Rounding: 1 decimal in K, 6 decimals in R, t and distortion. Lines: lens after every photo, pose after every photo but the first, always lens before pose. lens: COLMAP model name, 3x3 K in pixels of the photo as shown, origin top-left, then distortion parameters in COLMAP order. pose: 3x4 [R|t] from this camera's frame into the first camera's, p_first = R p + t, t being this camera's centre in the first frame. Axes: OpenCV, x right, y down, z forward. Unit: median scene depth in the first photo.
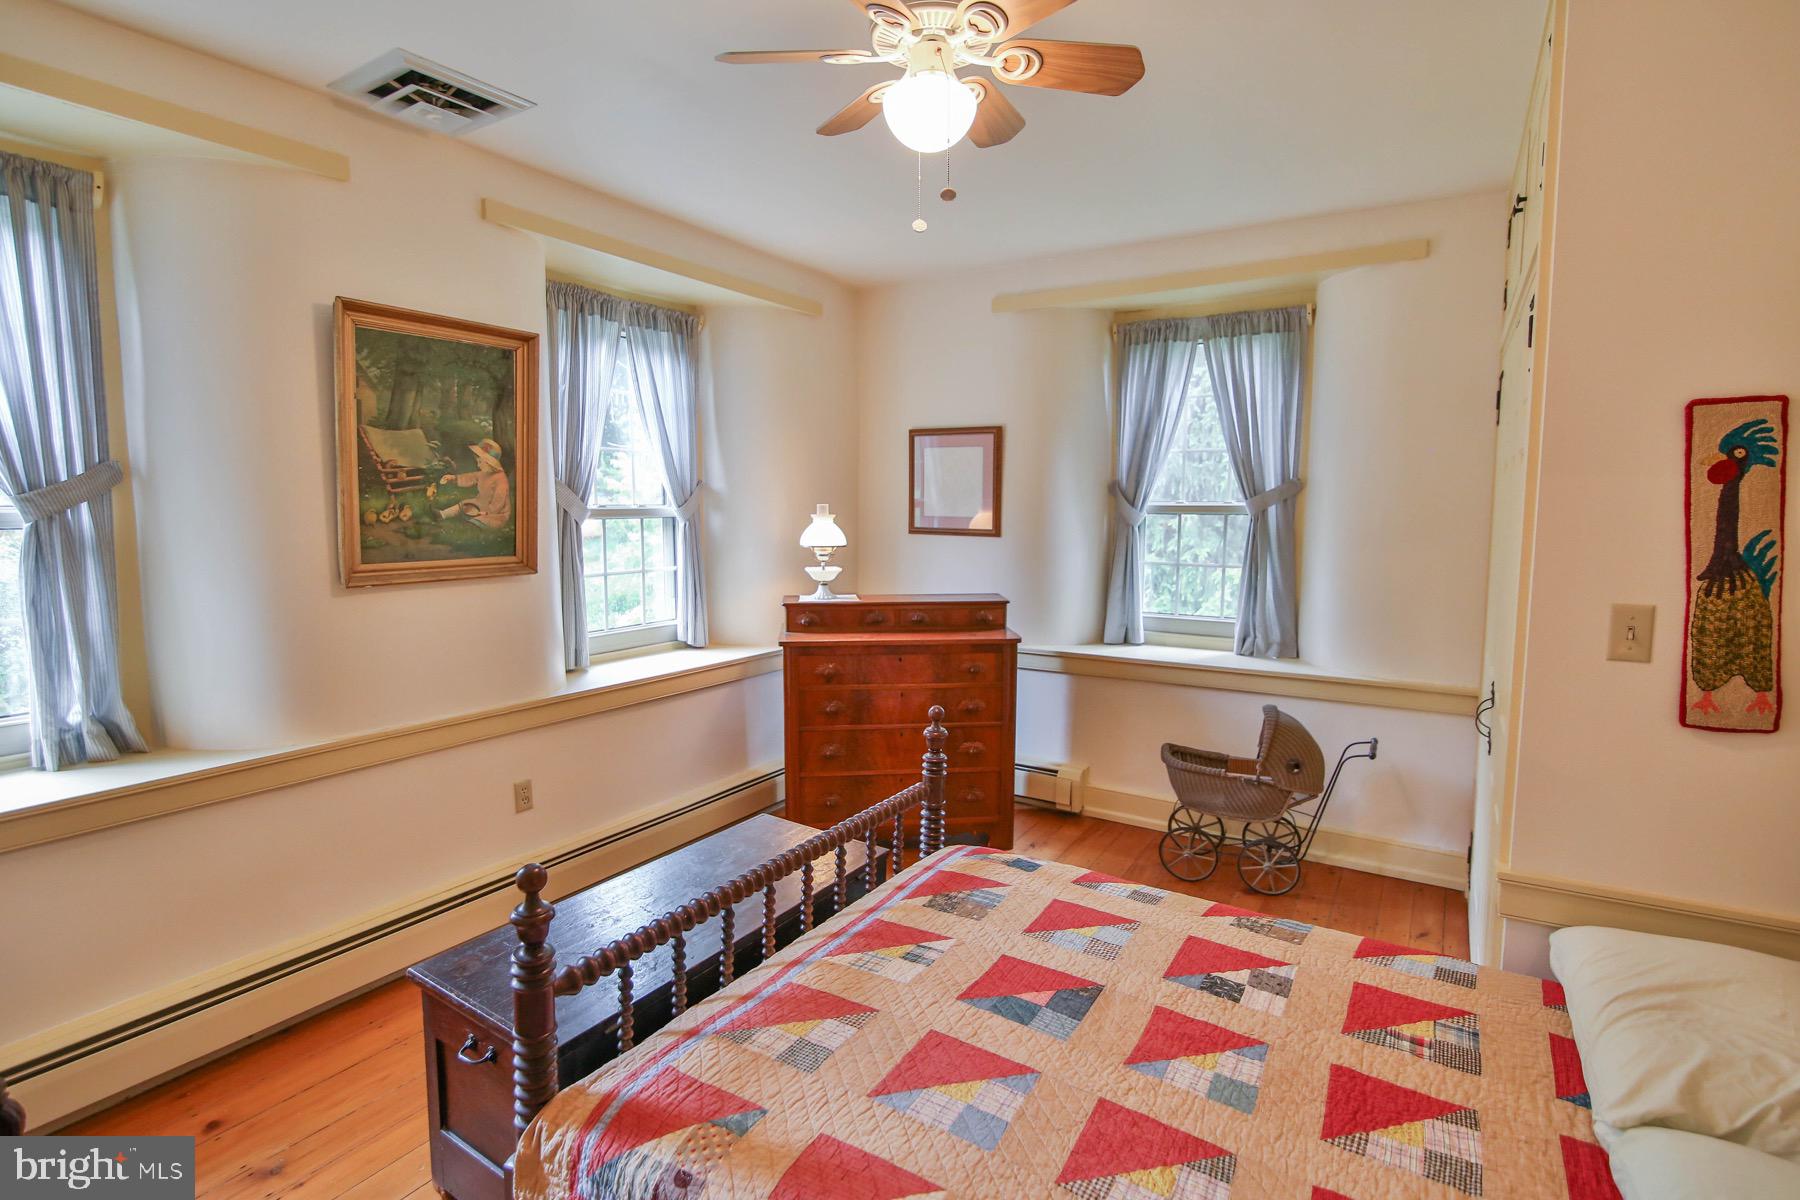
lens RADIAL K [[866.1, 0, 881.0], [0, 866.1, 591.6], [0, 0, 1]] dist [-0.015433, -0.000332]
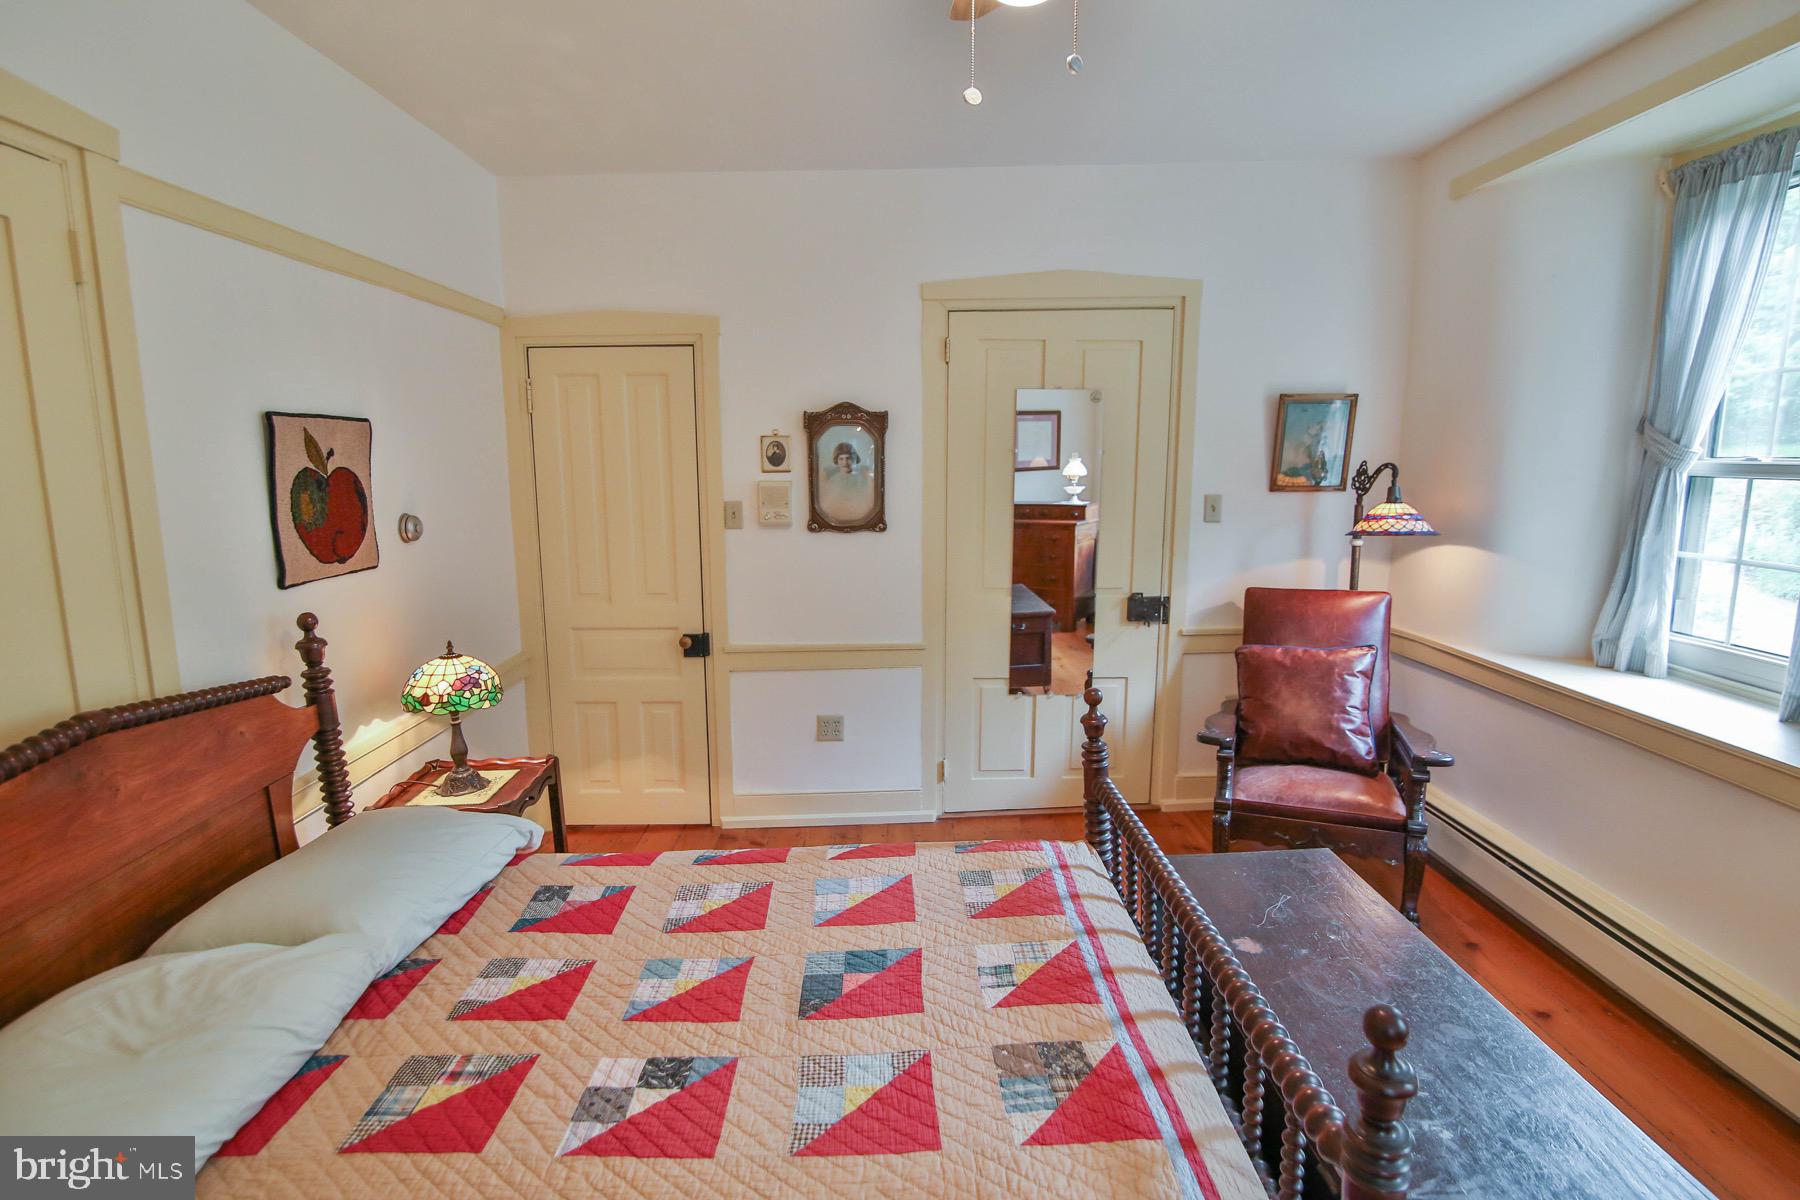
lens RADIAL K [[866.1, 0, 889.6], [0, 866.1, 601.1], [0, 0, 1]] dist [-0.015433, -0.000332]
pose [[-0.827940, 0.100916, -0.551663, 0.631756], [-0.047418, 0.967558, 0.248160, -0.172825], [0.558809, 0.231620, -0.796294, 1.678893]]
